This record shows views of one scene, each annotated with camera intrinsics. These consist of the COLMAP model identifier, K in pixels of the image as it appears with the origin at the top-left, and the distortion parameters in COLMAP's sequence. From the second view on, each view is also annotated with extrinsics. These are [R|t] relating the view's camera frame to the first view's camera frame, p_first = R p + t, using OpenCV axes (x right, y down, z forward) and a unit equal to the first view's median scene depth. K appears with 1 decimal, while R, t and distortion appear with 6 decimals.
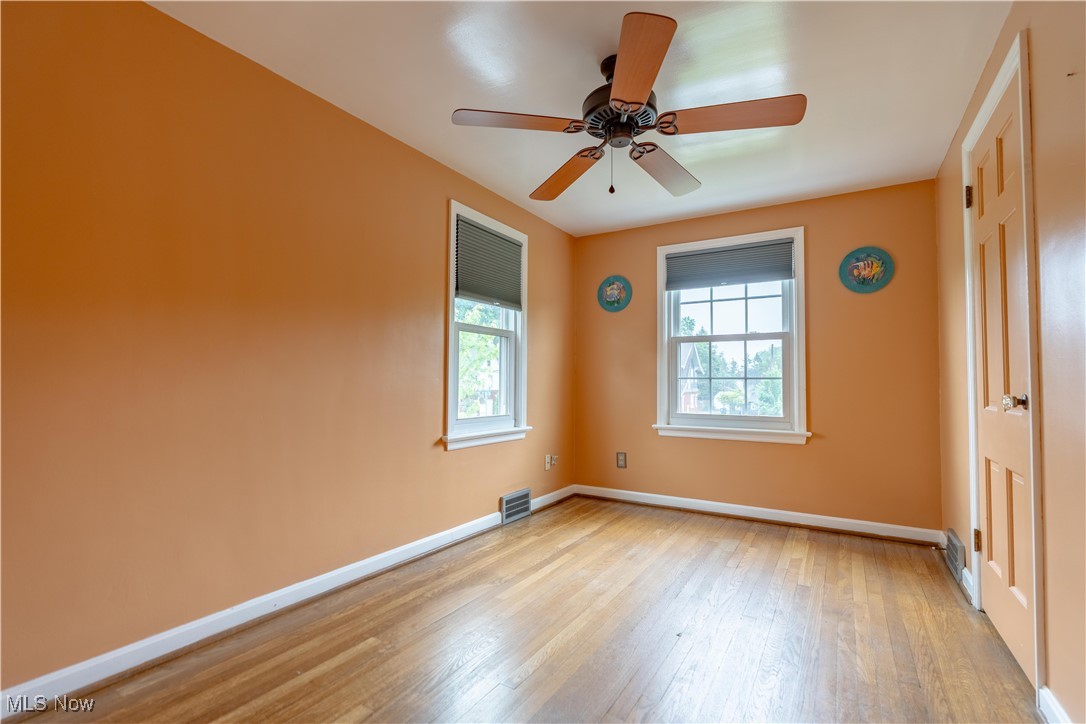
lens RADIAL K [[485.7, 0, 540.6], [0, 485.7, 367.2], [0, 0, 1]] dist [-0.009907, 0.004112]
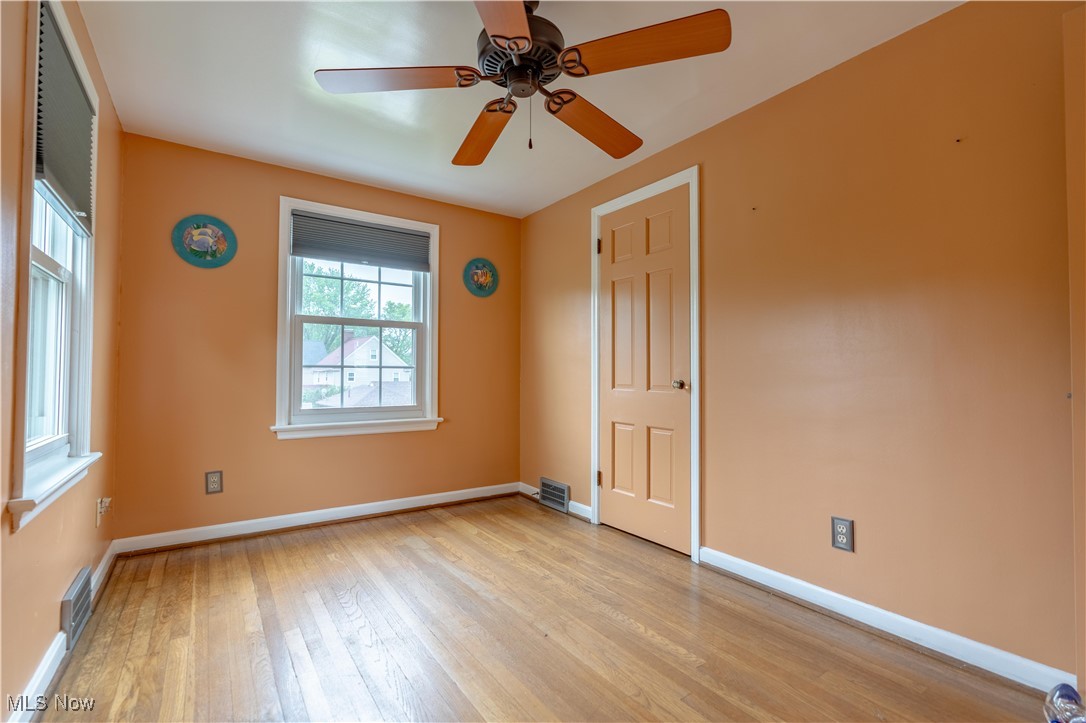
lens RADIAL K [[485.7, 0, 543.6], [0, 485.7, 362.7], [0, 0, 1]] dist [-0.009907, 0.004112]
pose [[0.402711, 0.015907, 0.915189, -0.339726], [-0.032605, 0.999464, -0.003025, 0.007158], [-0.914746, -0.028621, 0.403013, 0.350477]]
